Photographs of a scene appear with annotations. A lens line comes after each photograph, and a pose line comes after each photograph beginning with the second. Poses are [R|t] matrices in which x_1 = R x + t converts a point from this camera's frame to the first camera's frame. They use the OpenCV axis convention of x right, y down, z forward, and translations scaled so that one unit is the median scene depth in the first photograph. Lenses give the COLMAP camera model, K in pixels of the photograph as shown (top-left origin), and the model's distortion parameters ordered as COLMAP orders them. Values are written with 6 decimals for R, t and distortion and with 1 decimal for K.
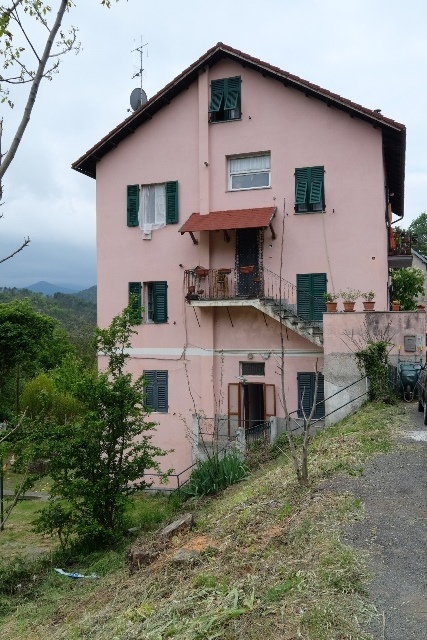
lens RADIAL K [[550.2, 0, 213.5], [0, 550.2, 320.0], [0, 0, 1]] dist [0.018678, -0.002791]
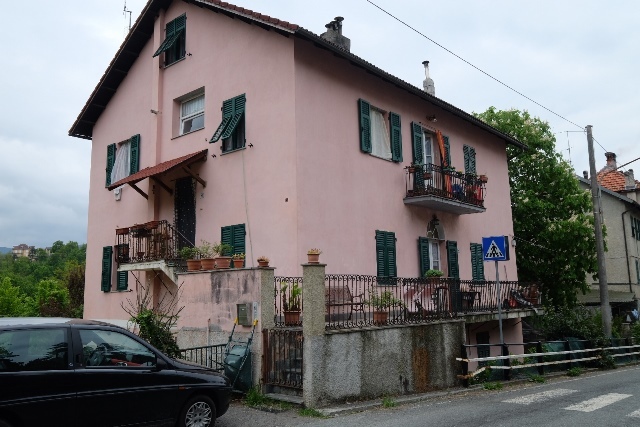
lens RADIAL K [[550.2, 0, 320.0], [0, 550.2, 213.5], [0, 0, 1]] dist [0.018678, -0.002791]
pose [[0.914158, -0.064370, -0.400215, 0.590943], [0.006038, 0.989364, -0.145335, 0.014191], [0.405314, 0.130443, 0.904823, 0.319792]]
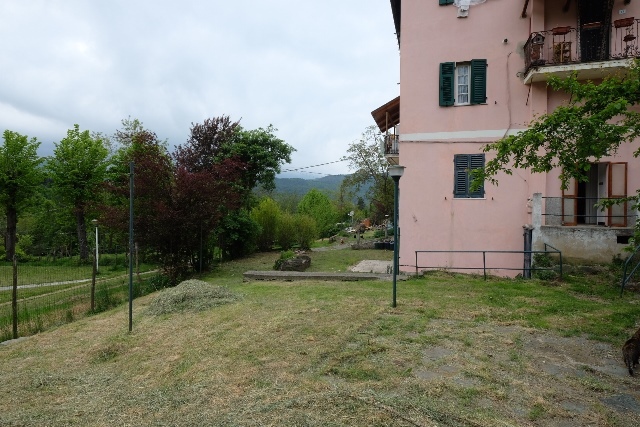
lens RADIAL K [[358.7, 0, 319.9], [0, 358.7, 211.9], [0, 0, 1]] dist [-0.001412, -0.000257]
pose [[0.999862, 0.016567, -0.001565, -0.388554], [-0.016463, 0.998496, 0.052292, 0.174191], [0.002429, -0.052259, 0.998631, 0.390431]]
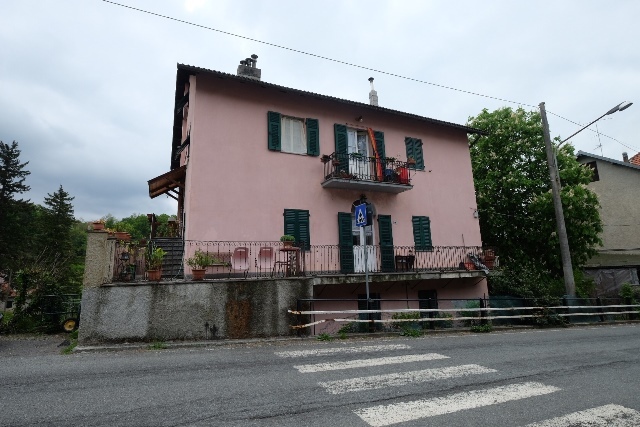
lens RADIAL K [[329.9, 0, 320.0], [0, 329.9, 213.5], [0, 0, 1]] dist [-0.001357, 0.000007]
pose [[0.665924, -0.132366, -0.734183, 0.874602], [0.016213, 0.986469, -0.163145, 0.036109], [0.745843, 0.096739, 0.659059, 0.774088]]
